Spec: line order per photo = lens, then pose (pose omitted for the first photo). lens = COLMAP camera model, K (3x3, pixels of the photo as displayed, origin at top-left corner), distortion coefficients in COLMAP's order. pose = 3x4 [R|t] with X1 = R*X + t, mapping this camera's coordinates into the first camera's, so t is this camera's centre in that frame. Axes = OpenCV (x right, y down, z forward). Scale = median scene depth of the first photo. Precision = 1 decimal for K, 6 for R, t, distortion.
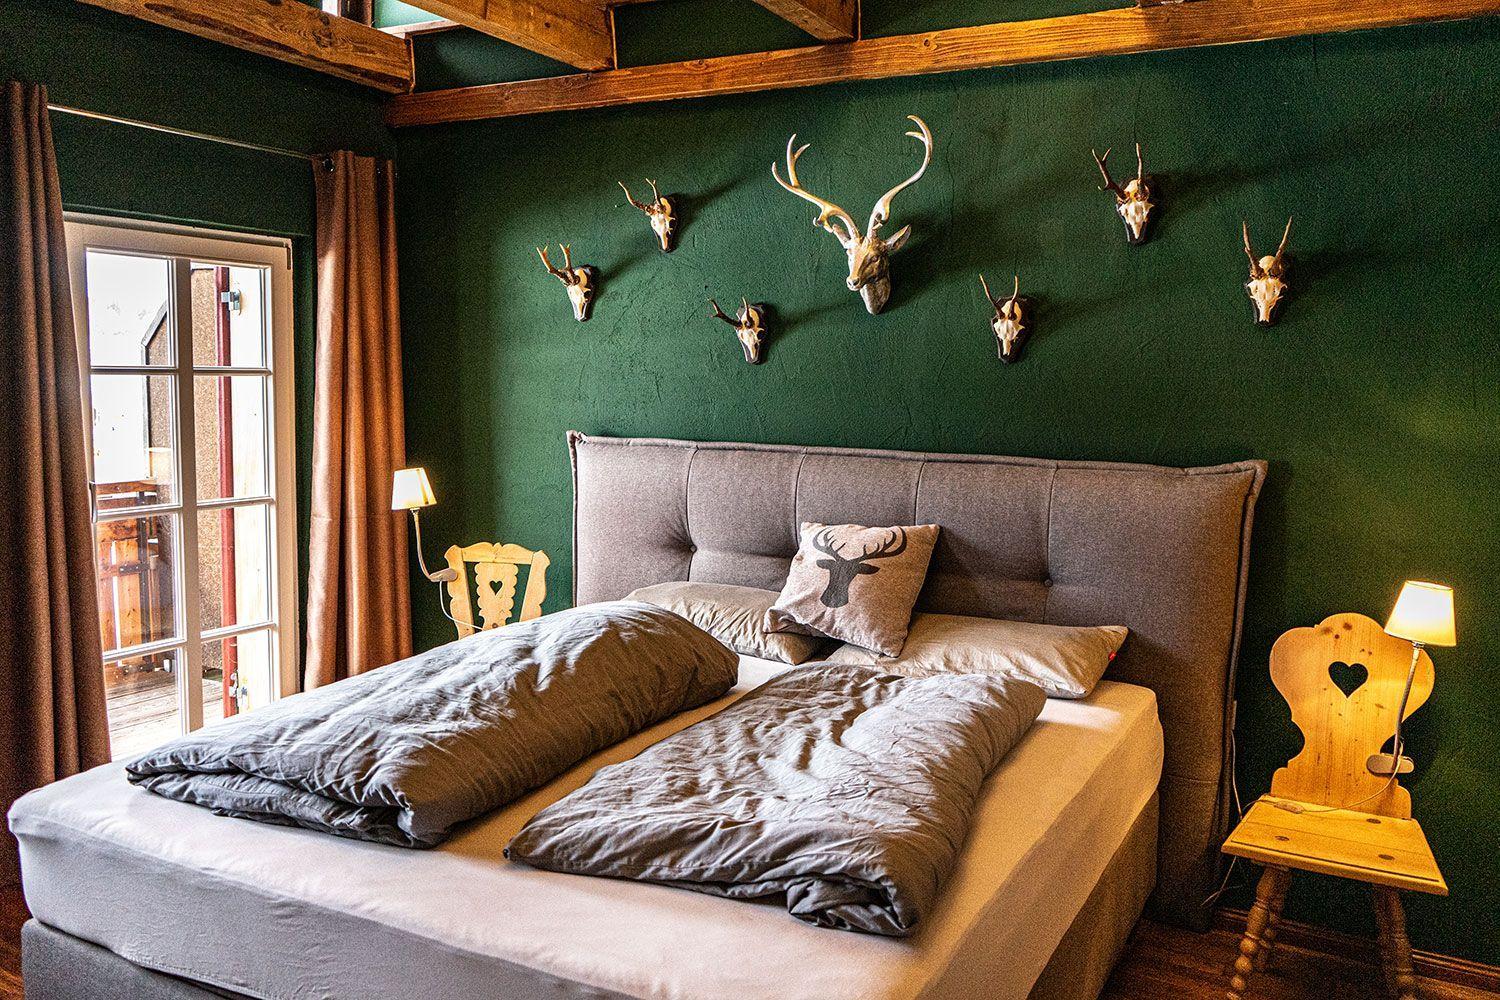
lens RADIAL K [[1214.2, 0, 750.0], [0, 1214.2, 500.0], [0, 0, 1]] dist [-0.007762, 0.014897]
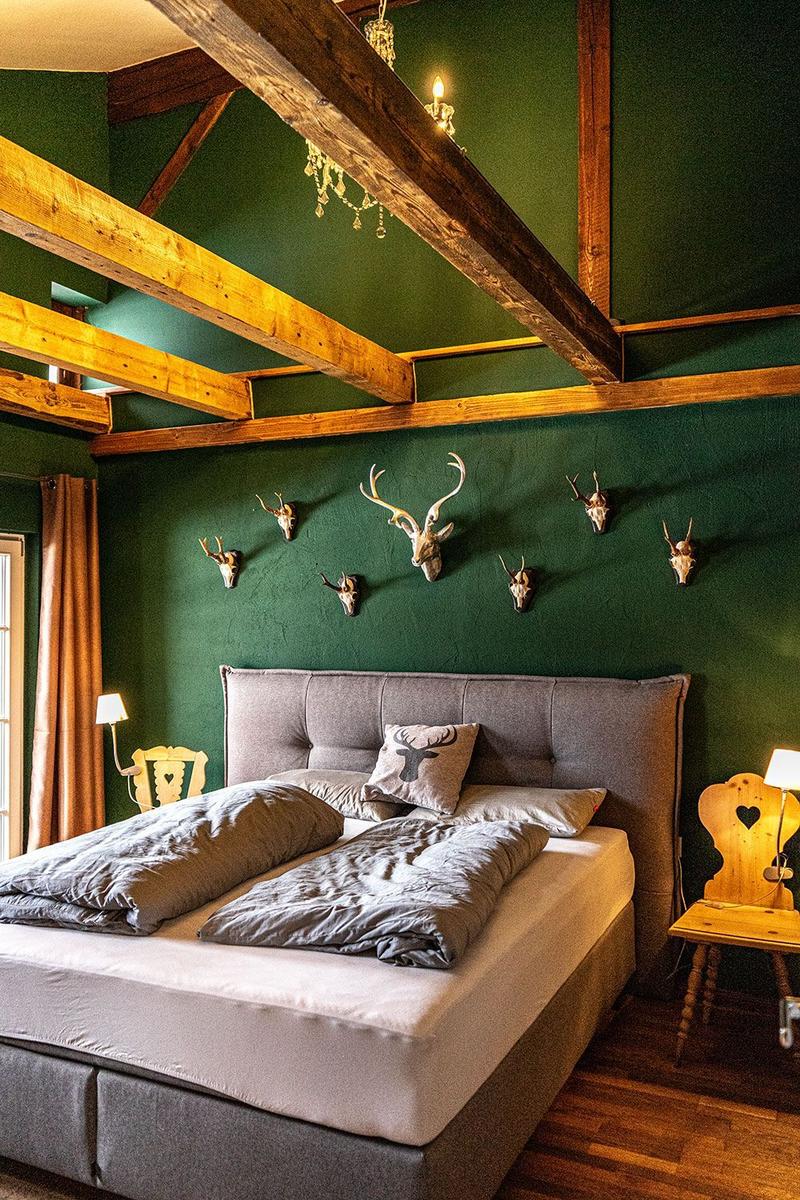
lens RADIAL K [[971.3, 0, 400.0], [0, 971.3, 600.0], [0, 0, 1]] dist [-0.007762, 0.014897]
pose [[0.998369, -0.019741, 0.053561, 0.000463], [0.026018, 0.992535, -0.119150, 0.010826], [-0.050809, 0.120350, 0.991430, -0.192908]]
